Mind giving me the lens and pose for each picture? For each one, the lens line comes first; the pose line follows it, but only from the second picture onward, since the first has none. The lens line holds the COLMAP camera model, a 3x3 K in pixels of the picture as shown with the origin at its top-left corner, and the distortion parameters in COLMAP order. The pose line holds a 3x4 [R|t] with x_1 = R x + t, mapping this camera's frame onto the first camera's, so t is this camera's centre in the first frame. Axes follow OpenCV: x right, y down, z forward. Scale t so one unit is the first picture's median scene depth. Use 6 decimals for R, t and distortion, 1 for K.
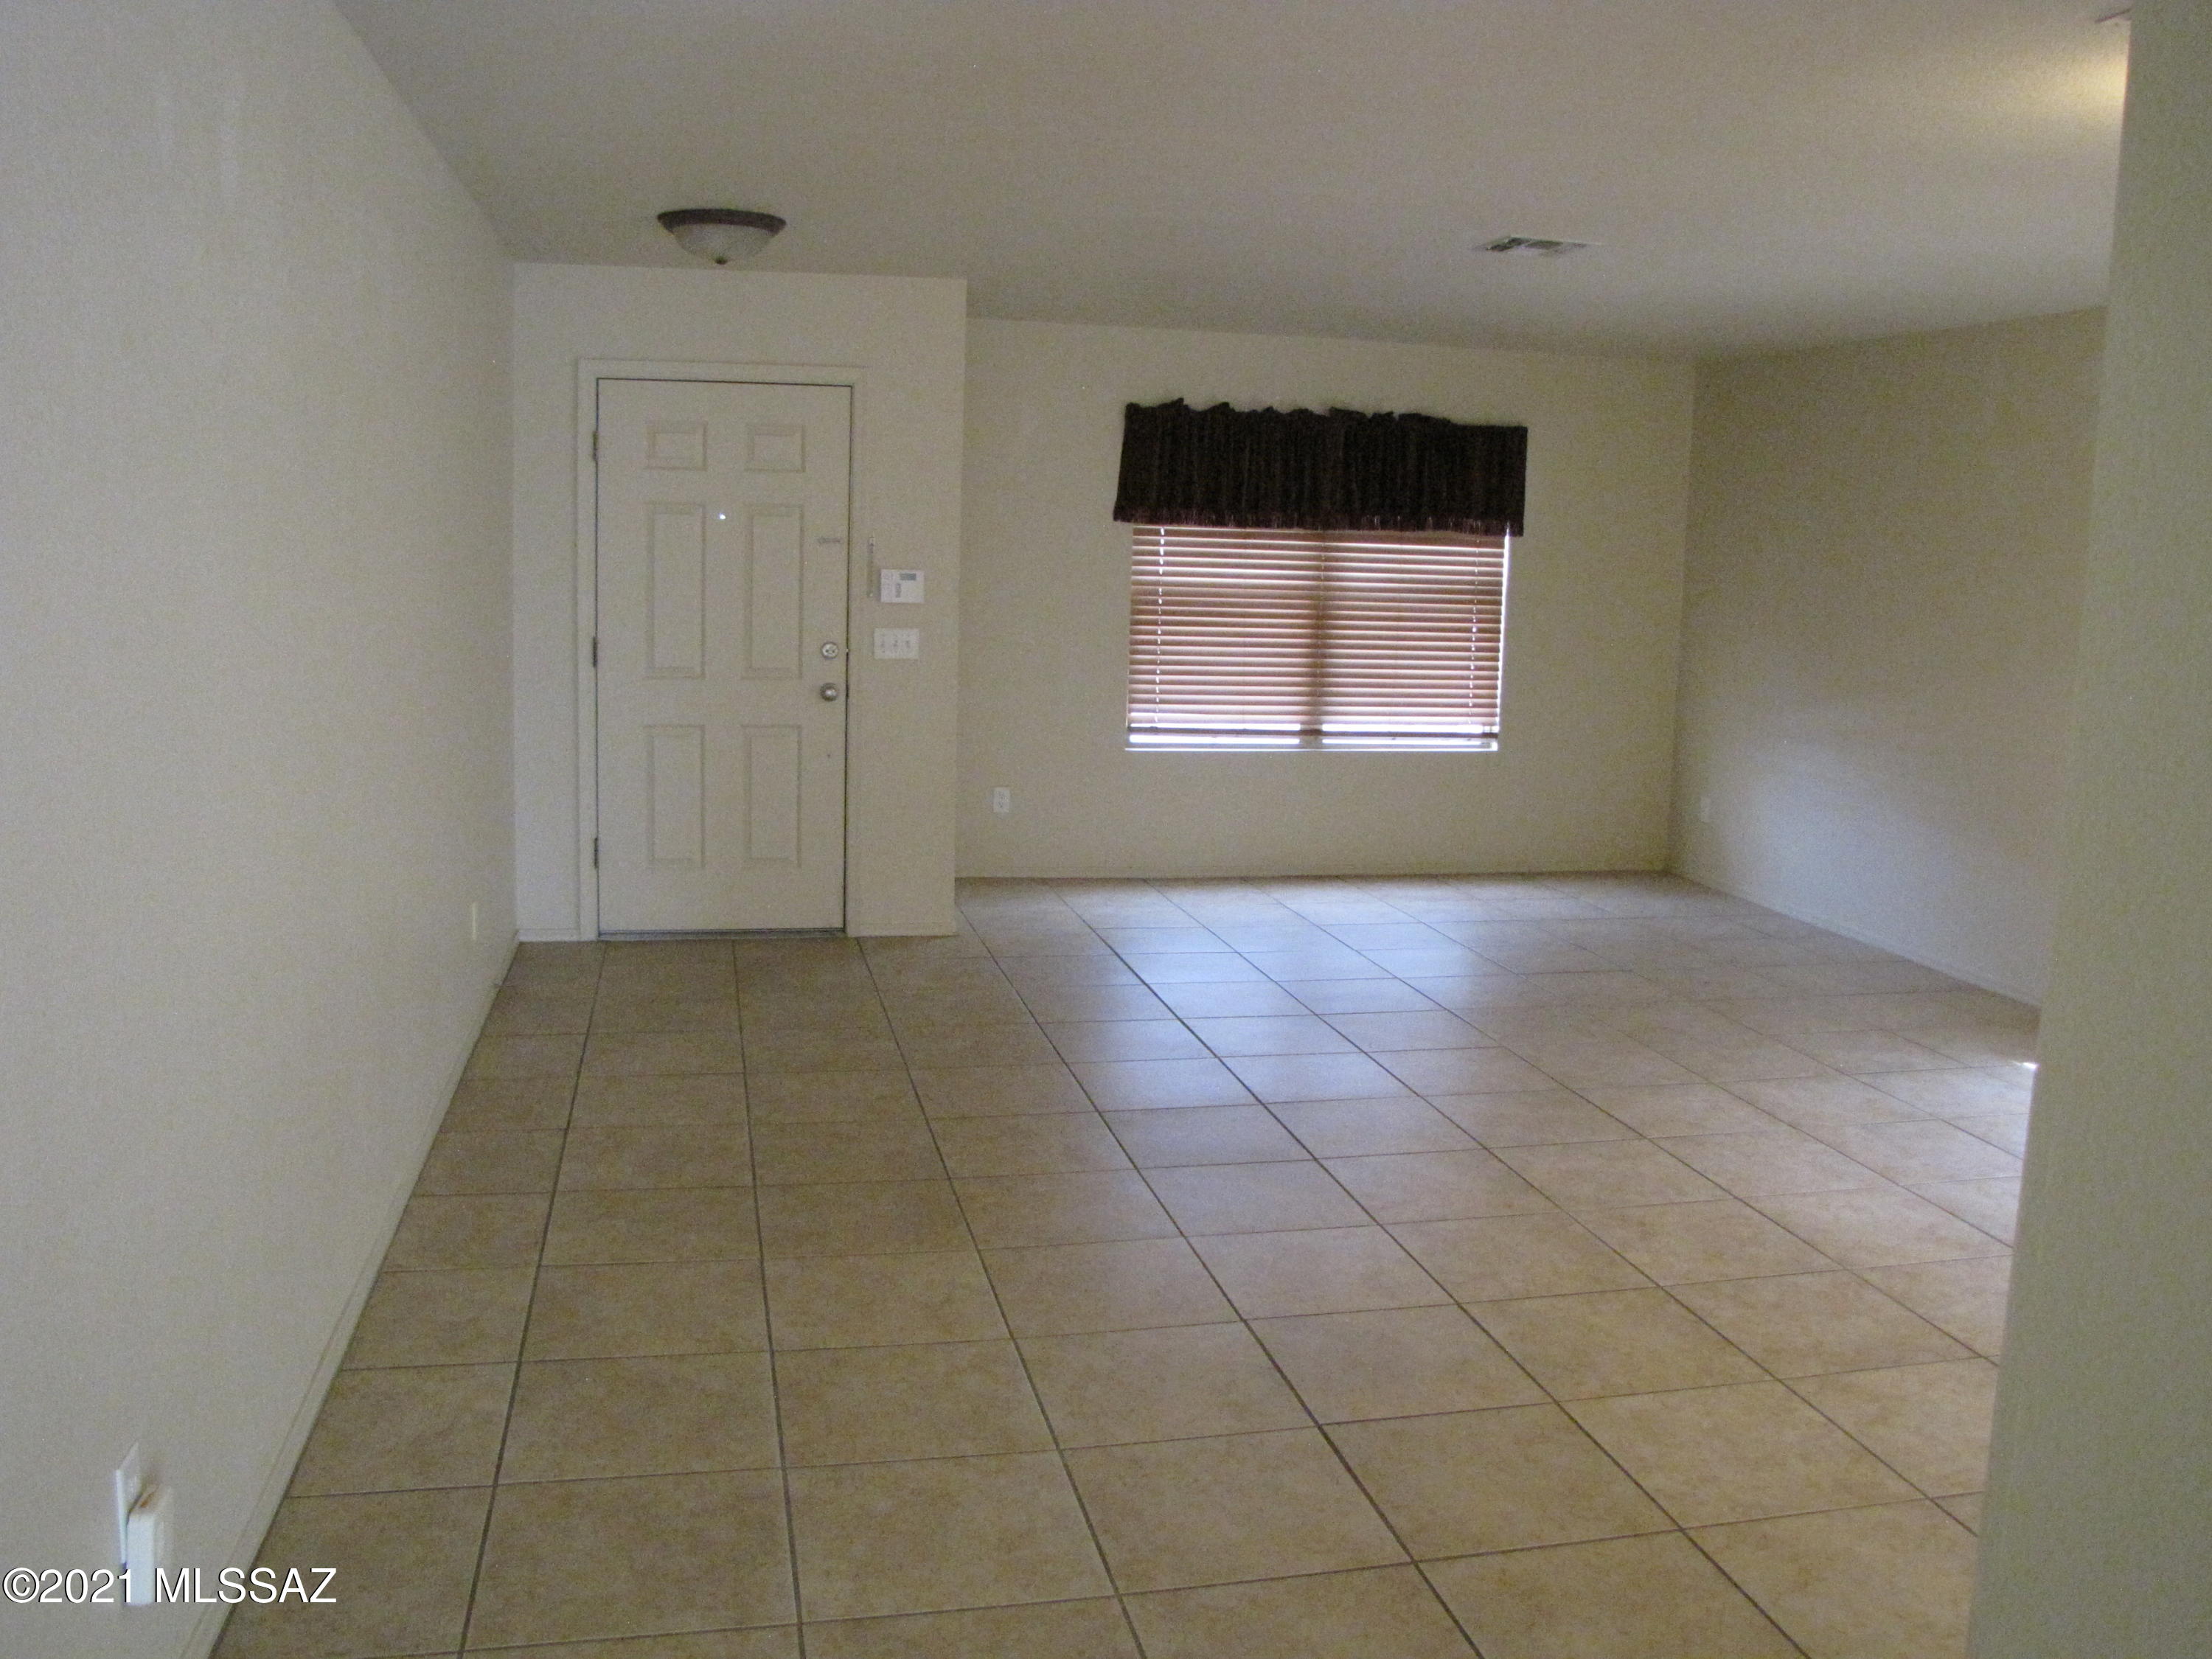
lens RADIAL K [[1880.1, 0, 1111.0], [0, 1880.1, 816.6], [0, 0, 1]] dist [-0.182559, 0.172193]
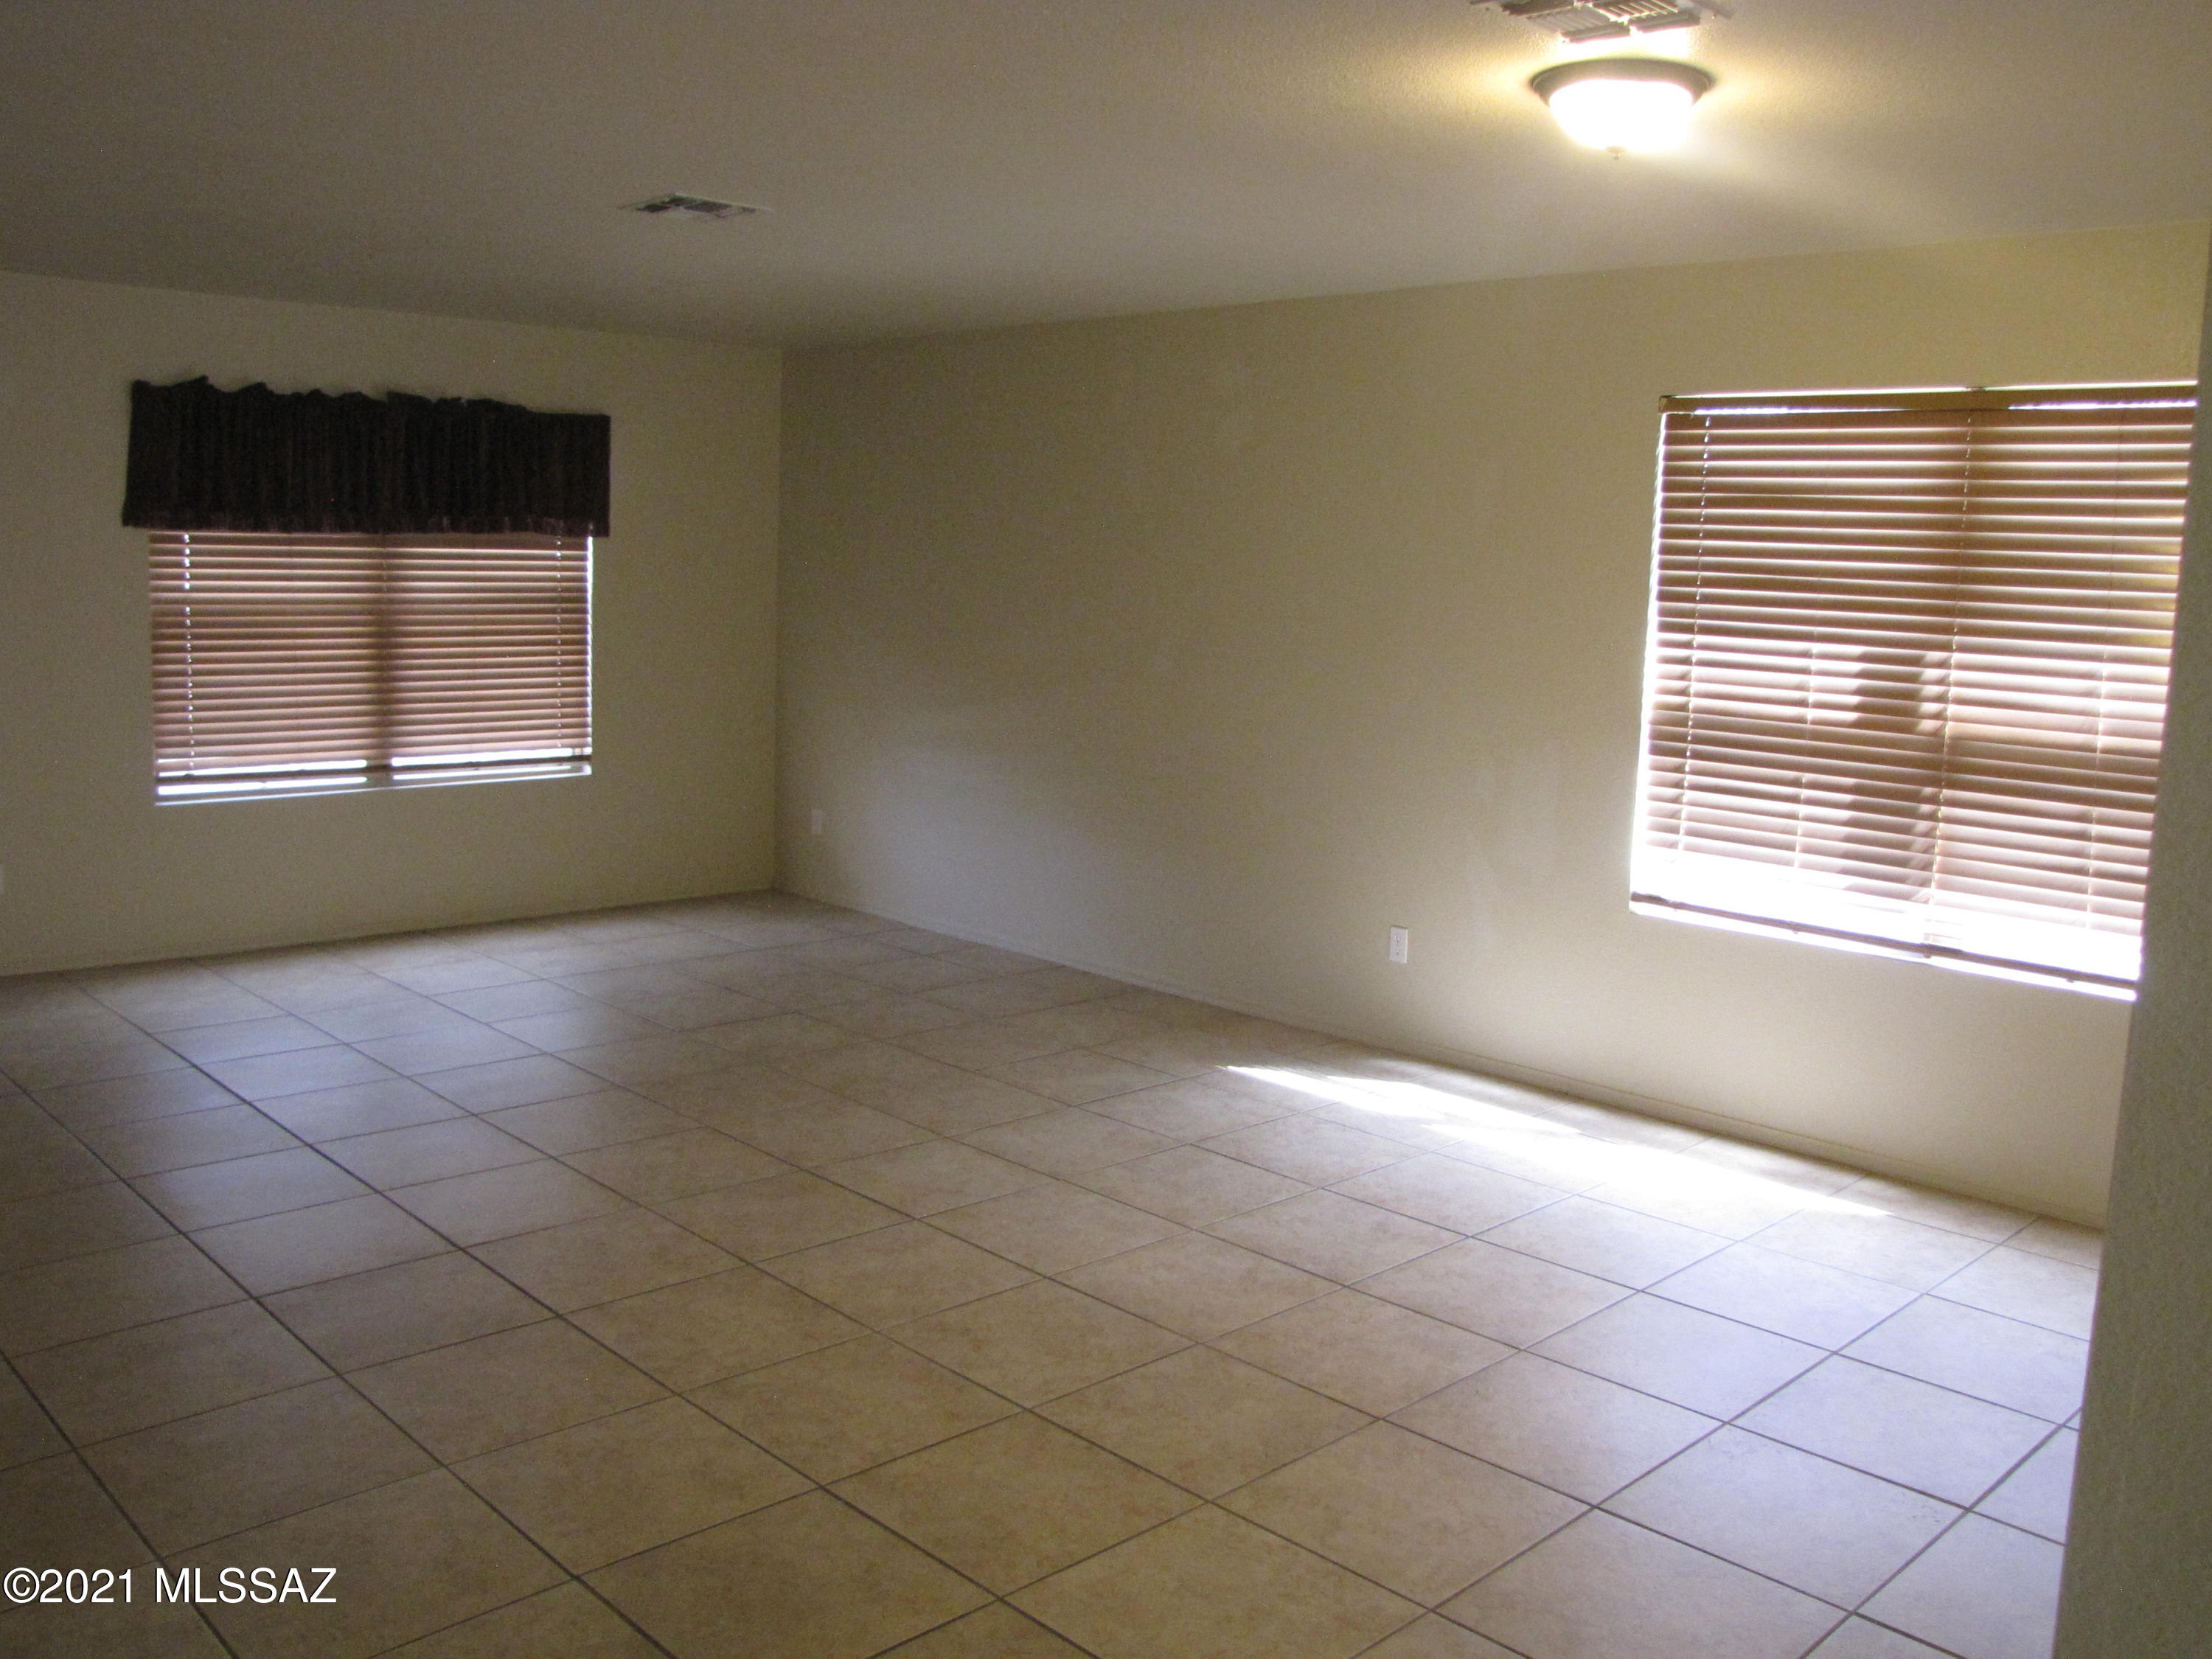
lens RADIAL K [[1880.1, 0, 1118.5], [0, 1880.1, 807.6], [0, 0, 1]] dist [-0.182559, 0.172193]
pose [[0.848893, -0.072397, 0.523584, -0.051955], [0.071738, 0.997190, 0.021574, -0.022686], [-0.523674, 0.019247, 0.851701, 0.113778]]
